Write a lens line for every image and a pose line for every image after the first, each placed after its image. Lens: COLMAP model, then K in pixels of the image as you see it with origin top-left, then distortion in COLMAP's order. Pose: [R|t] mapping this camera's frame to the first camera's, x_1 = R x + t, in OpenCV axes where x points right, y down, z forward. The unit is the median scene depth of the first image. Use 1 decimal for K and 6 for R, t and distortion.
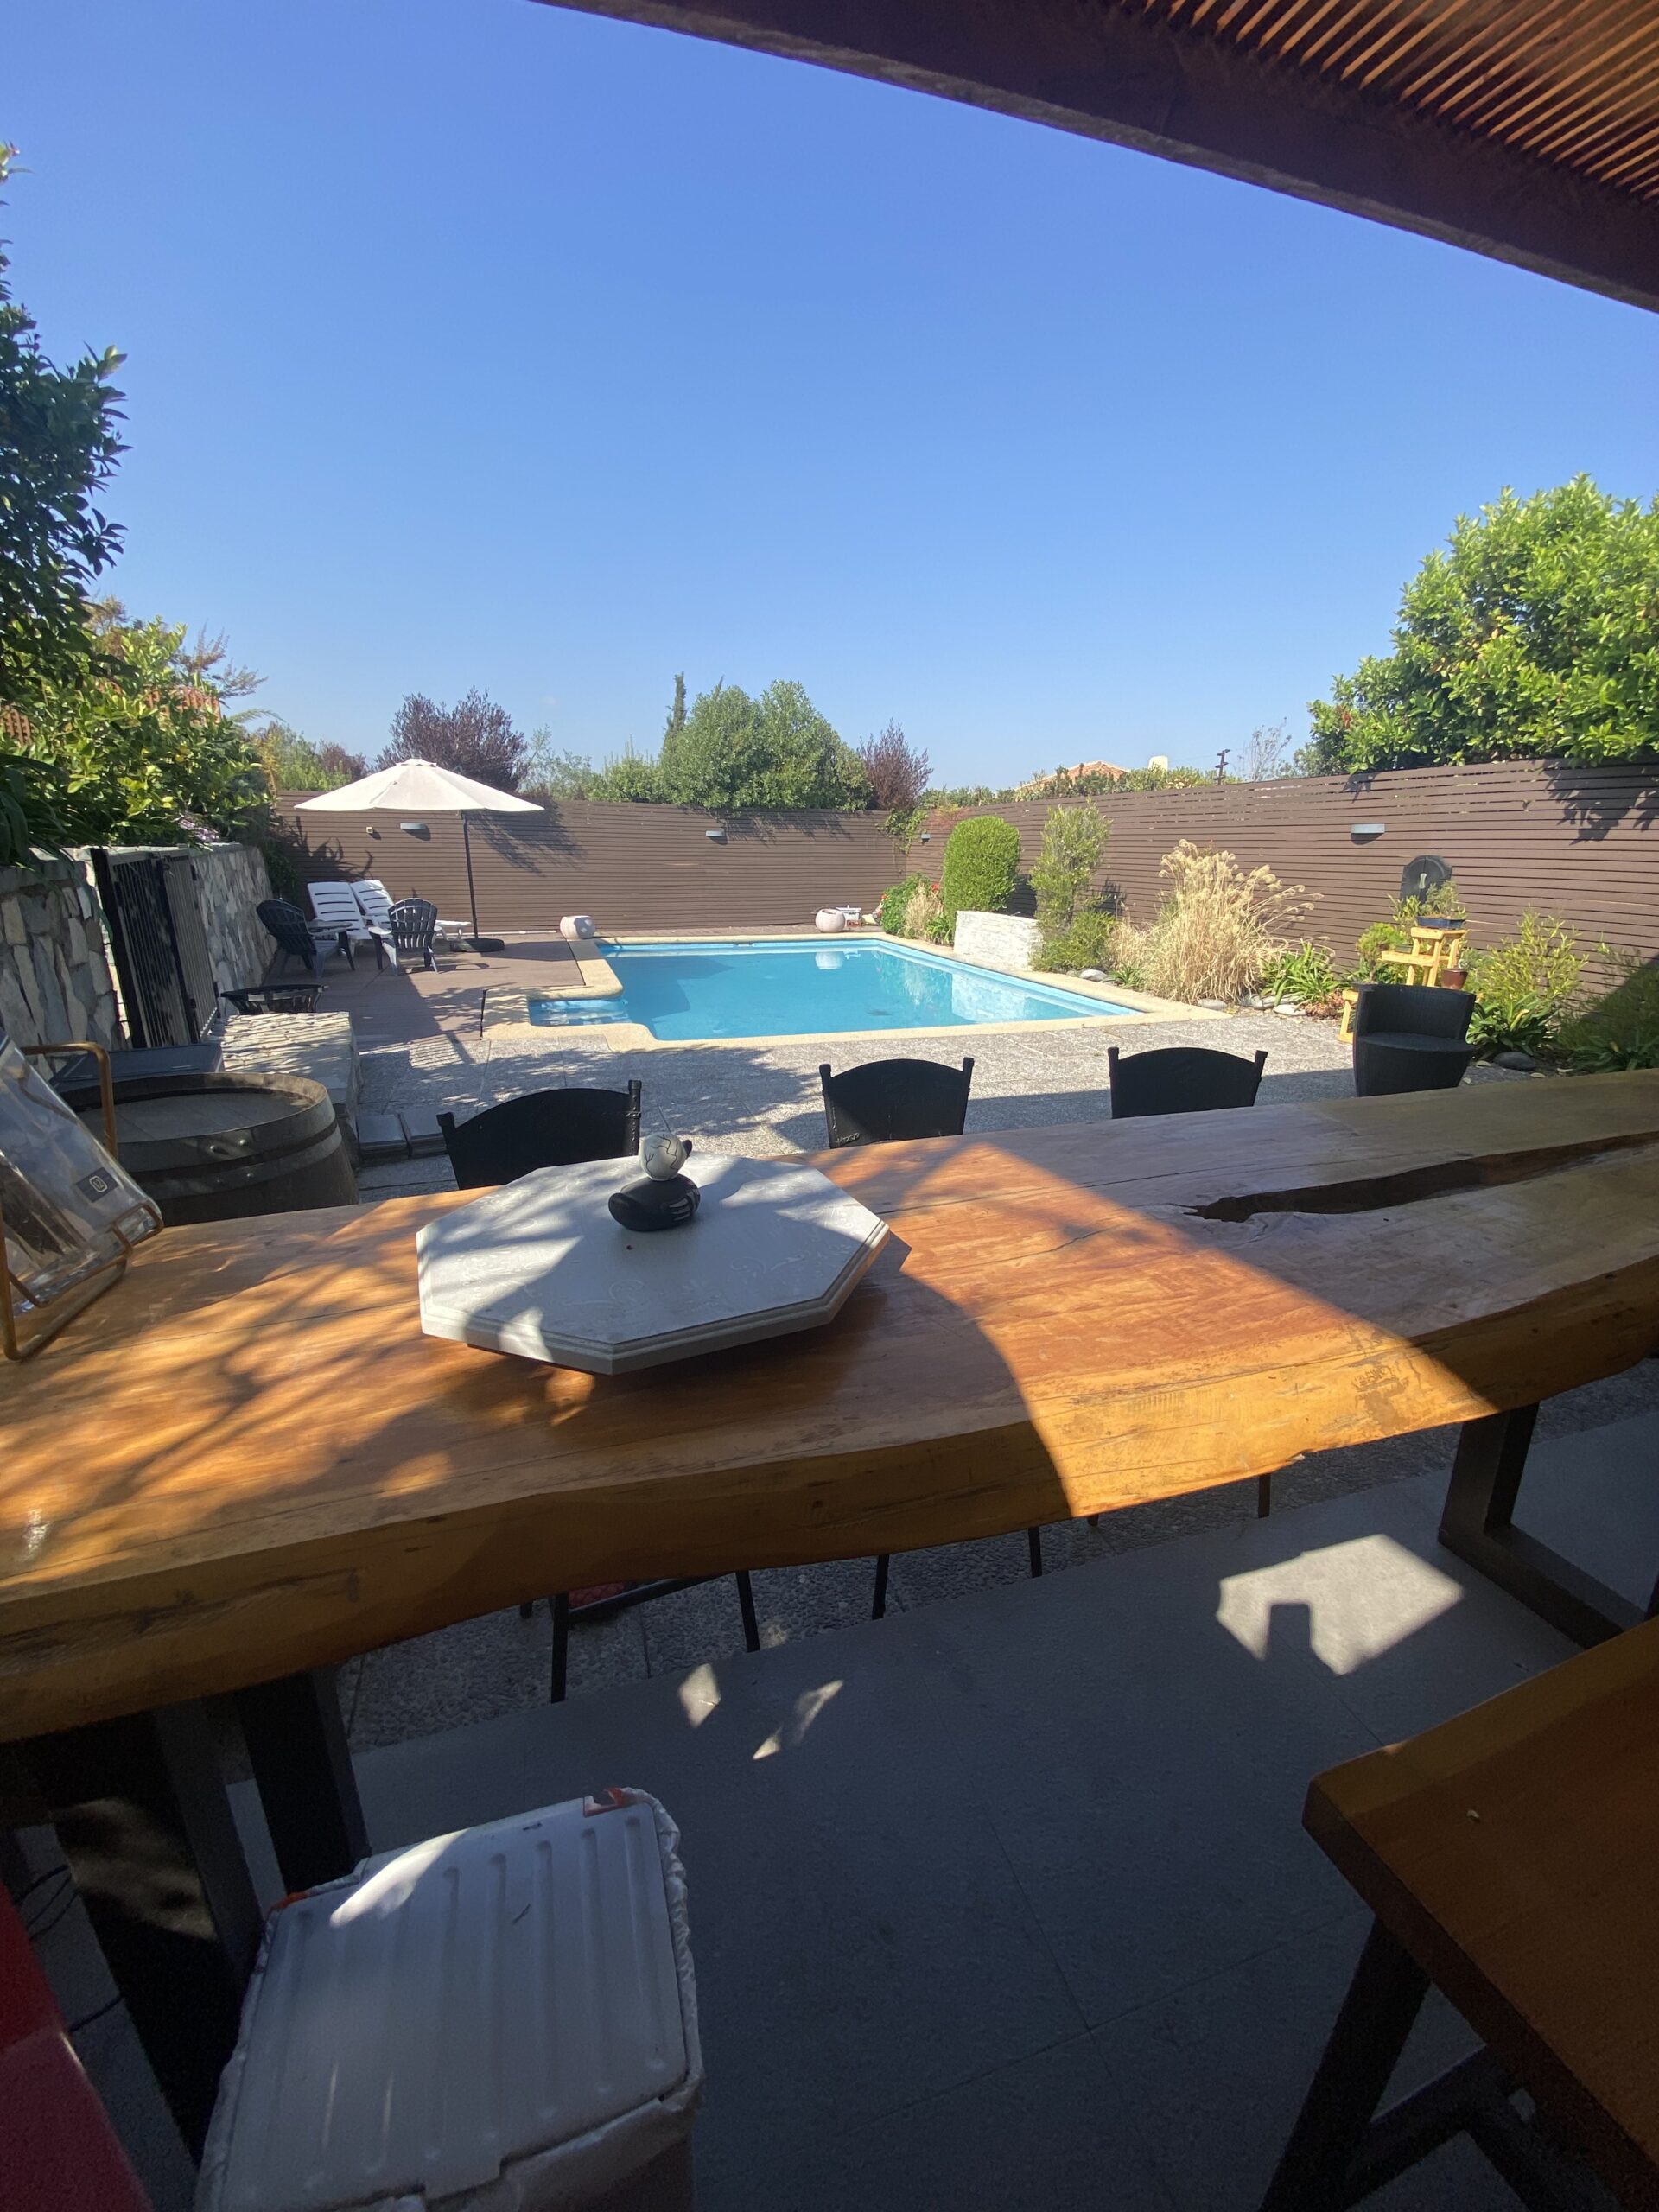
lens RADIAL K [[905.8, 0, 833.5], [0, 905.8, 1114.5], [0, 0, 1]] dist [0.000375, -0.000391]
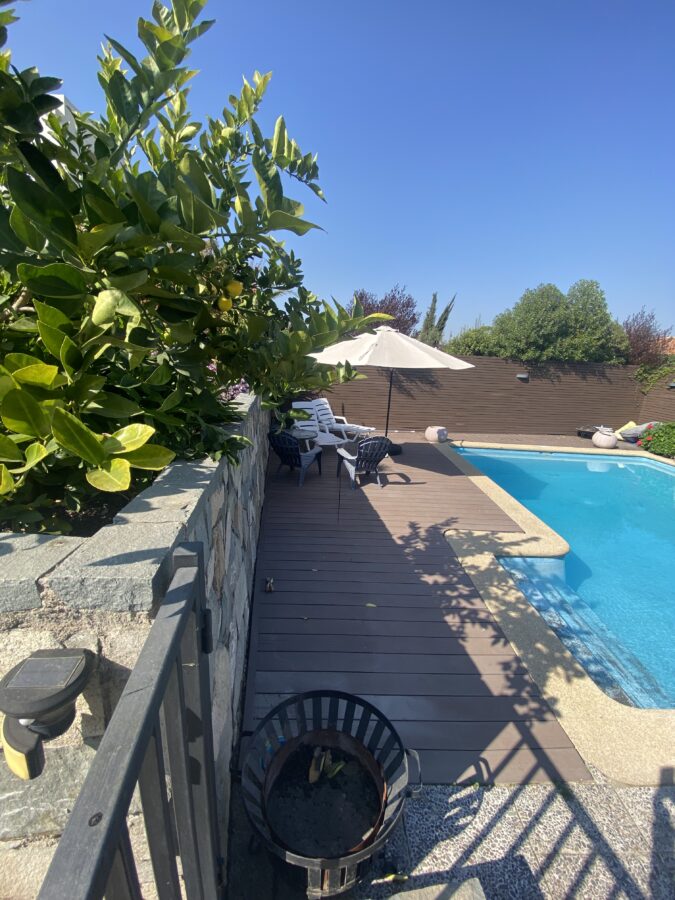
lens RADIAL K [[368.5, 0, 334.7], [0, 368.5, 448.5], [0, 0, 1]] dist [0.000375, -0.000391]
pose [[0.942877, 0.111973, -0.313760, -0.227278], [-0.132179, 0.990257, -0.043811, -0.119996], [0.305797, 0.082780, 0.948491, 0.319453]]
